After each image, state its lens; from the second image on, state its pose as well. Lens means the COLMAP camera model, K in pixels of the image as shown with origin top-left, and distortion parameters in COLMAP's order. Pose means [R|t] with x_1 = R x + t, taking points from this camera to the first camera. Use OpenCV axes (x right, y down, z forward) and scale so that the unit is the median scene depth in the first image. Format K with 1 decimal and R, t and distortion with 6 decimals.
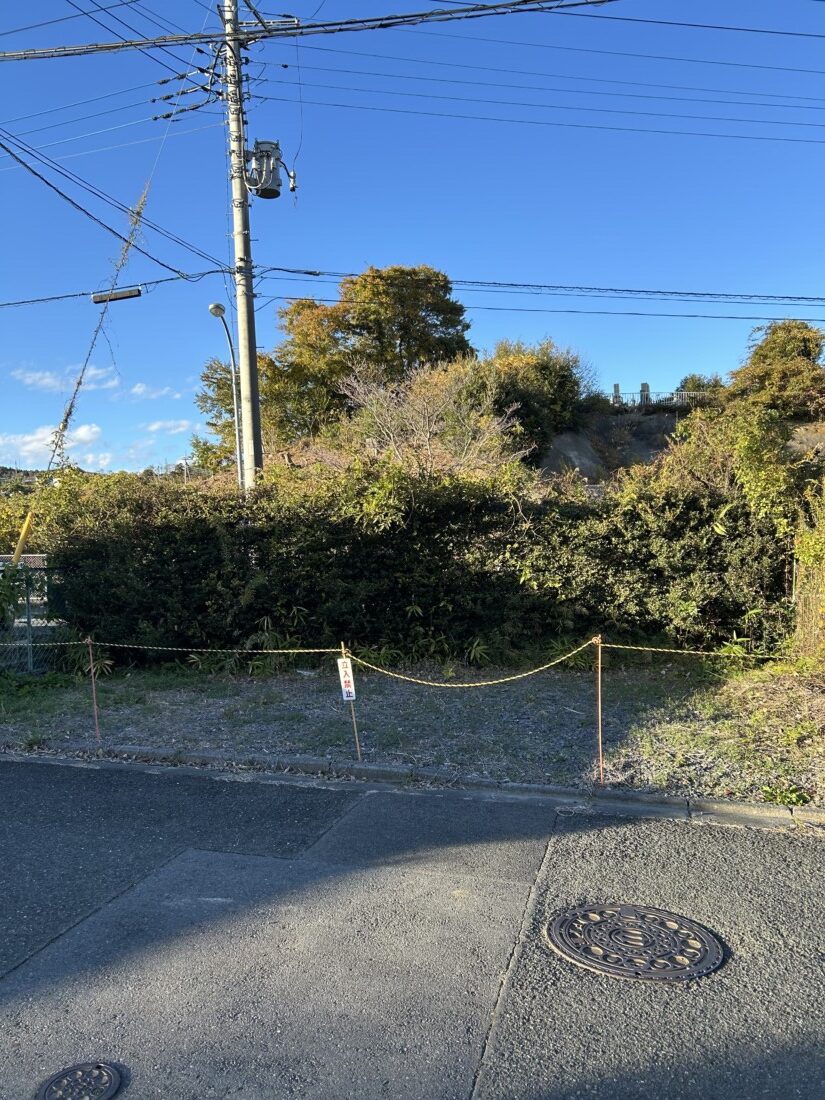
lens RADIAL K [[827.1, 0, 406.0], [0, 827.1, 540.6], [0, 0, 1]] dist [0.032257, -0.032622]
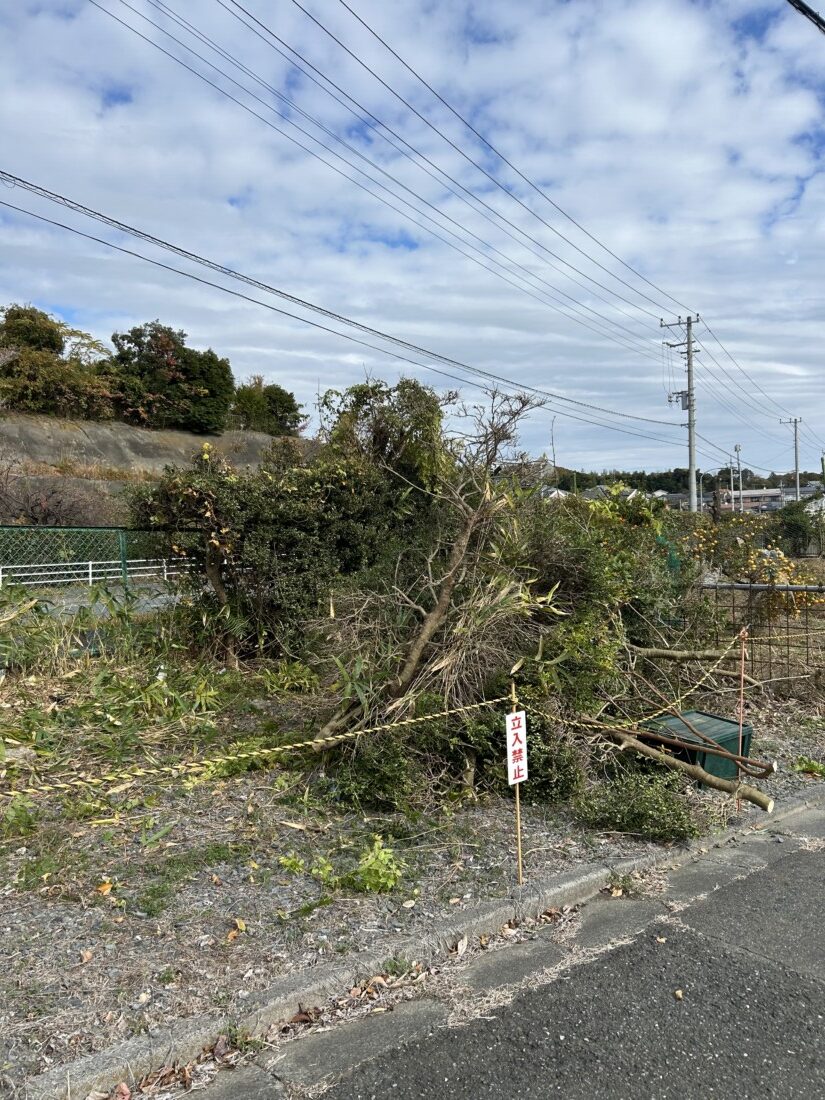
lens RADIAL K [[827.1, 0, 411.1], [0, 827.1, 565.6], [0, 0, 1]] dist [0.032257, -0.032622]
pose [[0.581843, -0.025076, 0.812915, -0.072669], [0.001420, 0.999554, 0.029817, 0.003187], [-0.813300, -0.016194, 0.581619, 0.092087]]
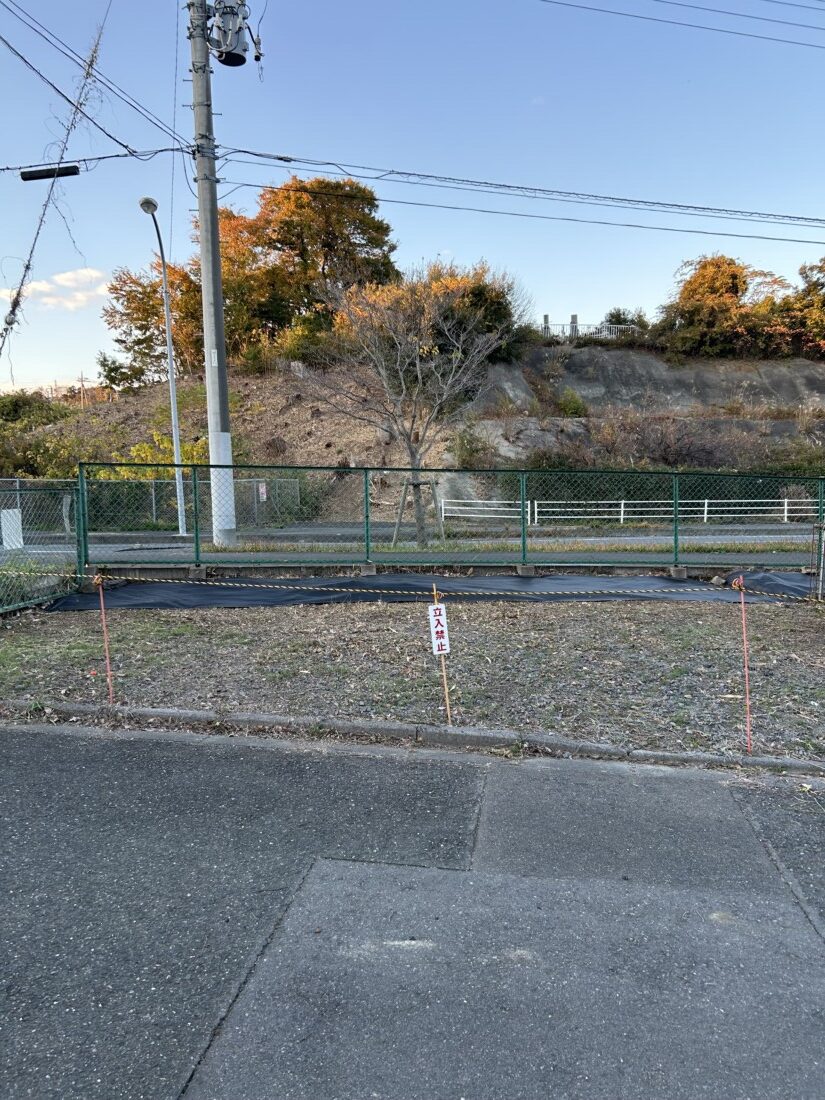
lens RADIAL K [[827.1, 0, 408.4], [0, 827.1, 547.2], [0, 0, 1]] dist [0.032257, -0.032622]
pose [[0.993125, 0.006518, 0.116879, -0.025095], [-0.016915, 0.995960, 0.088186, 0.001858], [-0.115832, -0.089556, 0.989223, 0.024869]]
